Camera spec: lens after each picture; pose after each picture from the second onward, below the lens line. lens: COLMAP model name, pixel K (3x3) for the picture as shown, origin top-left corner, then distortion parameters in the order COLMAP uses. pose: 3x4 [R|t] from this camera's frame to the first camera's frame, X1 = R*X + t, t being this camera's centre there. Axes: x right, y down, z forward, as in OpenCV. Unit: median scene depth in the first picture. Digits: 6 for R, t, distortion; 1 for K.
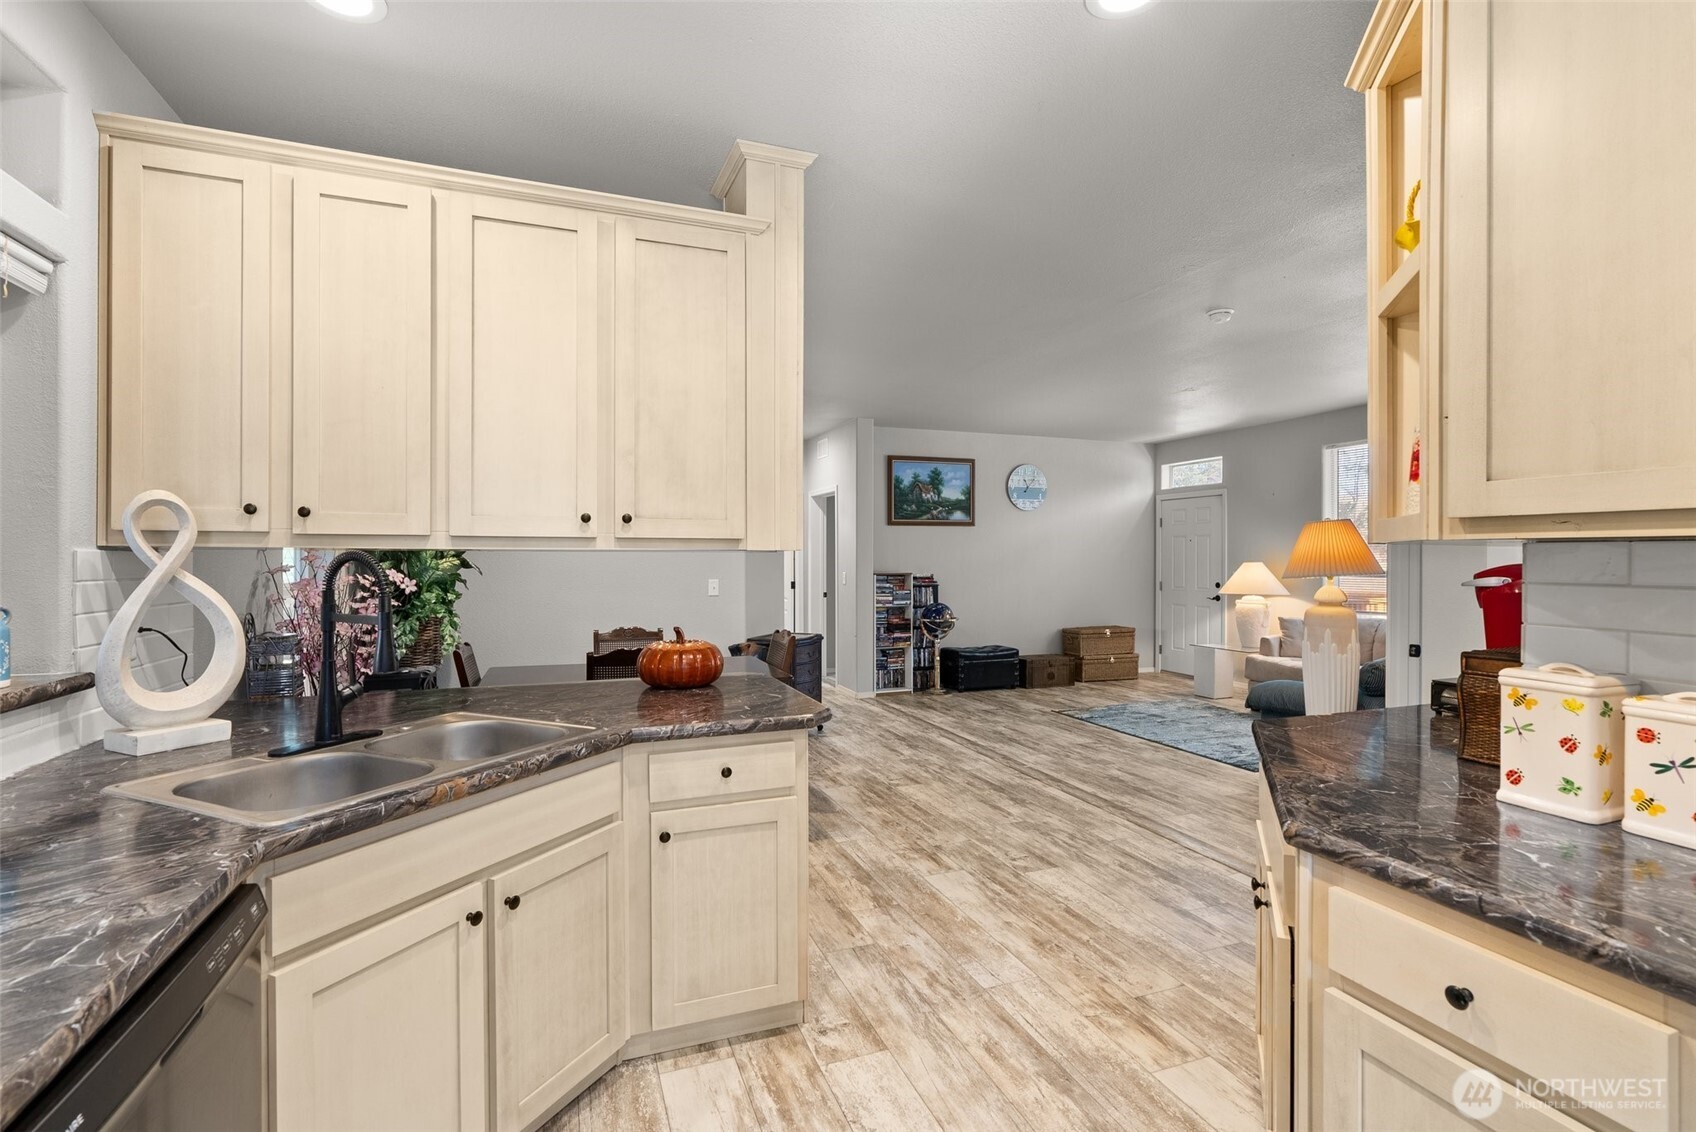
lens RADIAL K [[781.8, 0, 851.1], [0, 781.8, 562.3], [0, 0, 1]] dist [-0.006252, -0.000400]
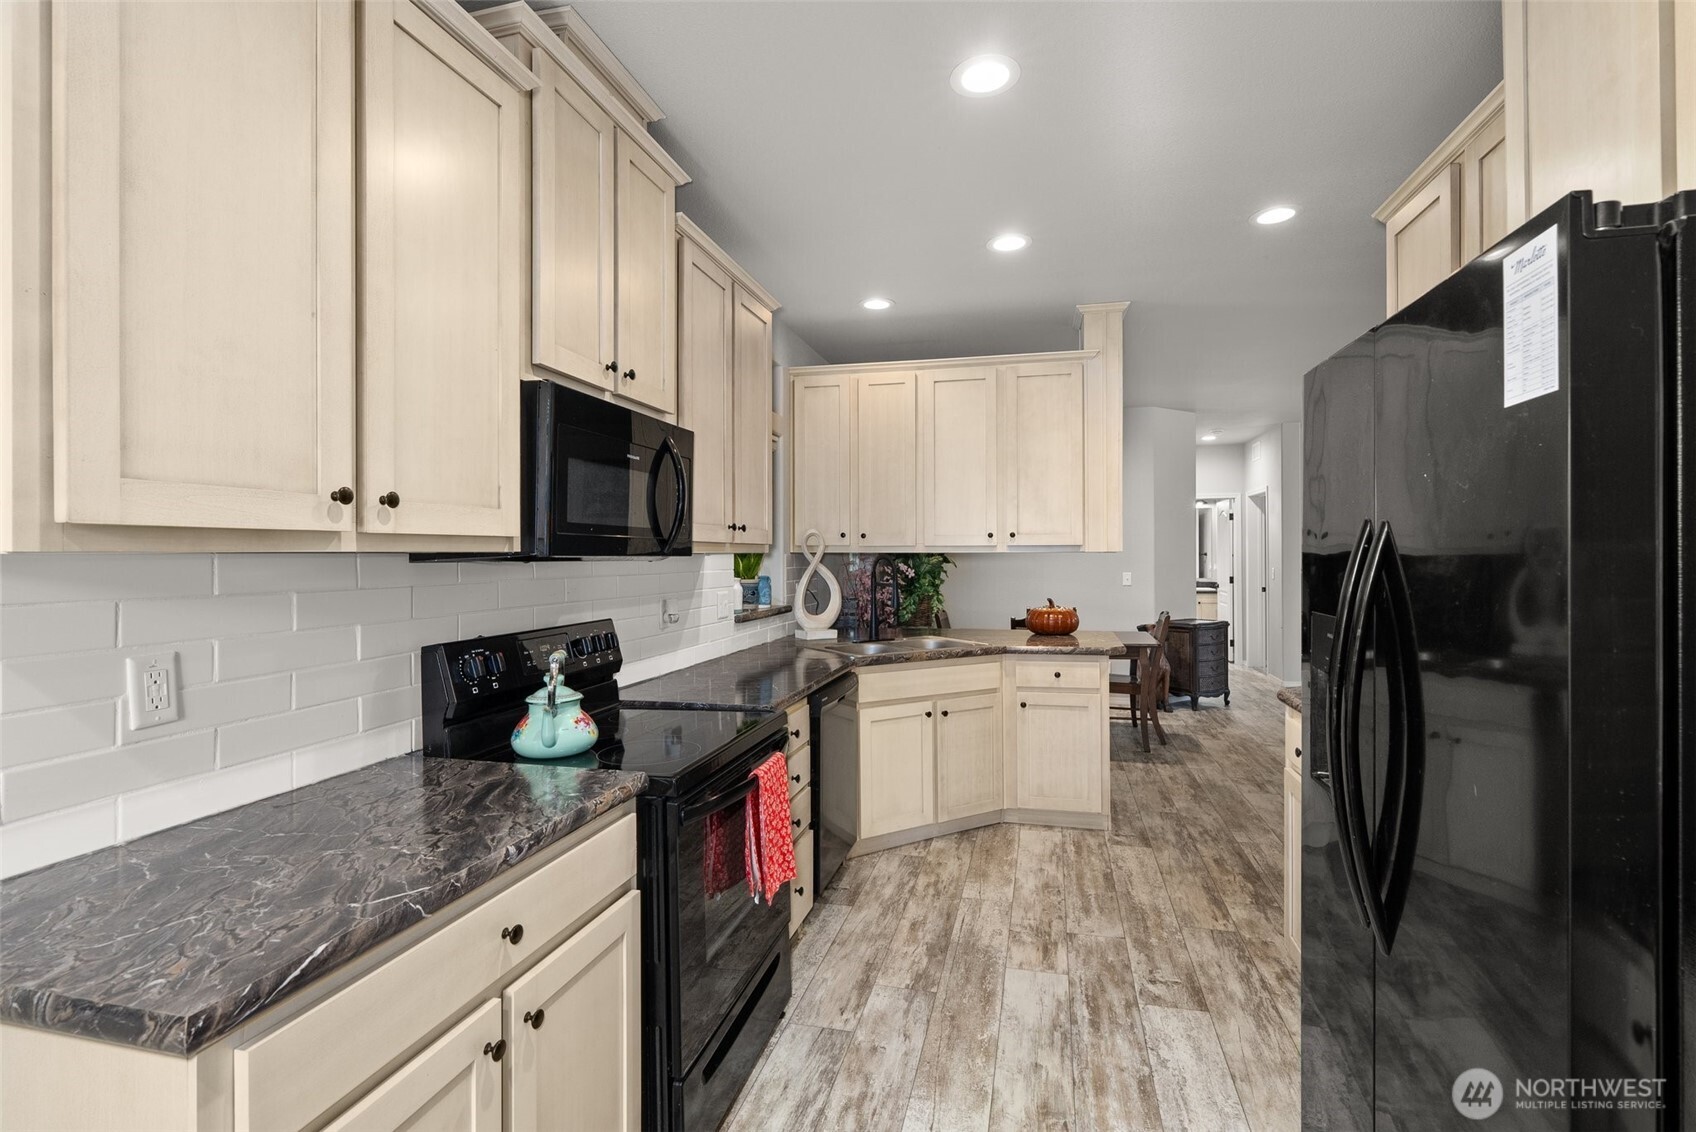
lens RADIAL K [[781.8, 0, 850.0], [0, 781.8, 559.4], [0, 0, 1]] dist [-0.006252, -0.000400]
pose [[0.821082, -0.001936, -0.570807, 0.452450], [0.003026, 0.999995, 0.000962, -0.002707], [0.570802, -0.002517, 0.821084, -0.719798]]
